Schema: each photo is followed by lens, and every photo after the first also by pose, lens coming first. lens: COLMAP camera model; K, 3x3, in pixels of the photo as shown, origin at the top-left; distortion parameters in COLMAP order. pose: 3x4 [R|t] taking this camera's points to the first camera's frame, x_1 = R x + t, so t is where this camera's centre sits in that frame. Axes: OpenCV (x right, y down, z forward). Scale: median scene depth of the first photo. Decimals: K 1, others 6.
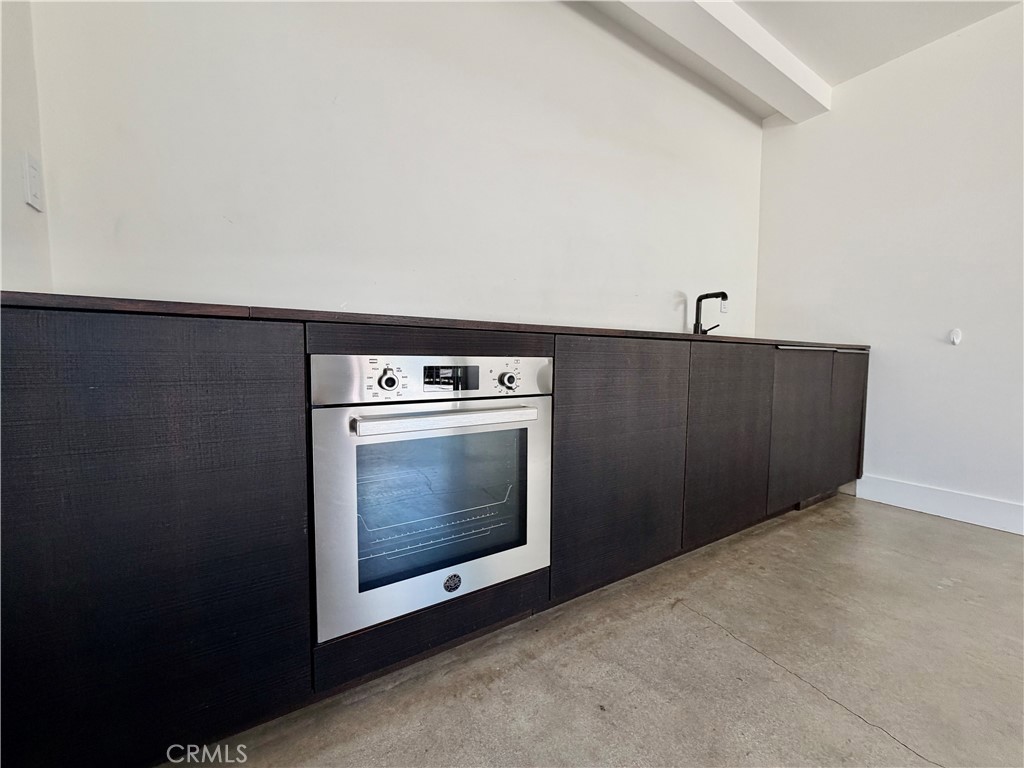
lens RADIAL K [[409.9, 0, 521.6], [0, 409.9, 380.2], [0, 0, 1]] dist [0.001495, 0.000078]
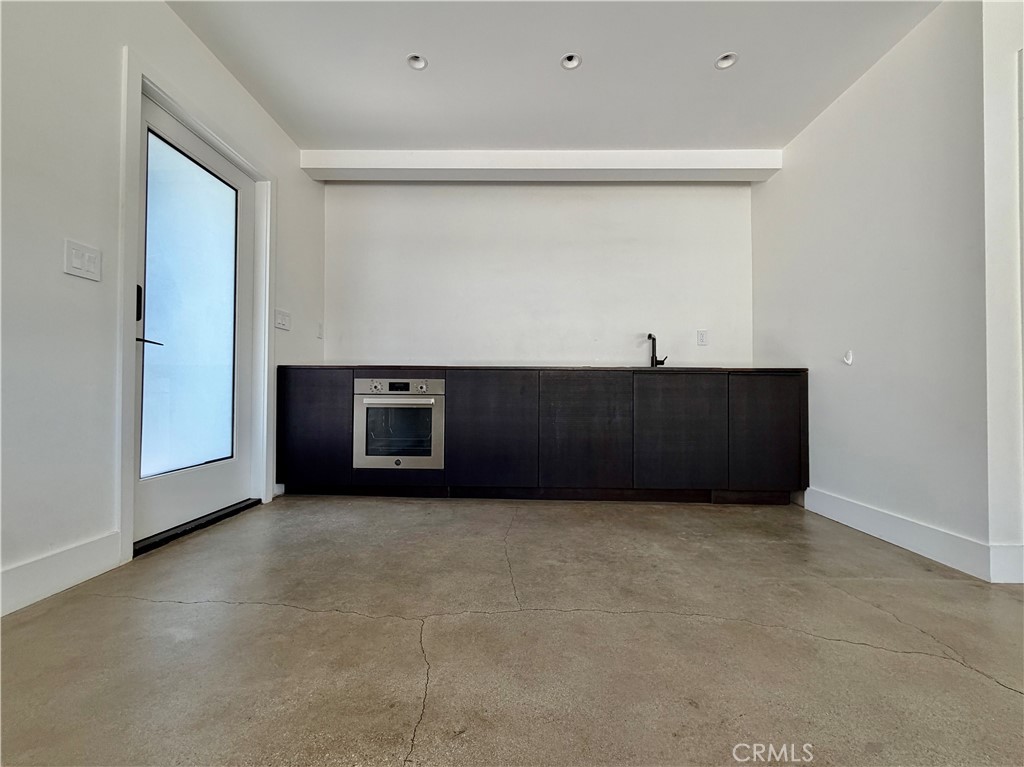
lens RADIAL K [[409.9, 0, 526.9], [0, 409.9, 386.9], [0, 0, 1]] dist [0.001495, 0.000078]
pose [[0.833877, -0.013334, -0.551789, 1.798498], [-0.028733, 0.997304, -0.067522, 0.137028], [0.551202, 0.072160, 0.831246, -0.719549]]
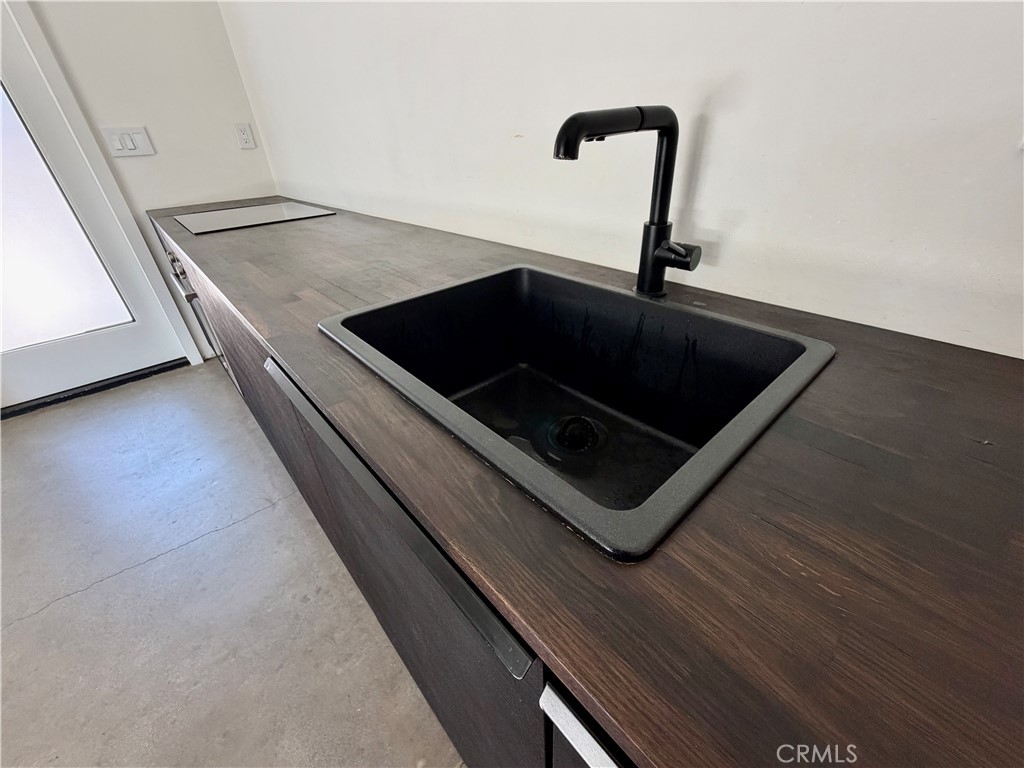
lens RADIAL K [[409.9, 0, 511.7], [0, 409.9, 389.2], [0, 0, 1]] dist [0.001495, 0.000078]
pose [[0.139694, 0.508694, -0.849539, 1.557192], [-0.010462, 0.858661, 0.512436, -0.395086], [0.990139, -0.062697, 0.125272, 1.868259]]
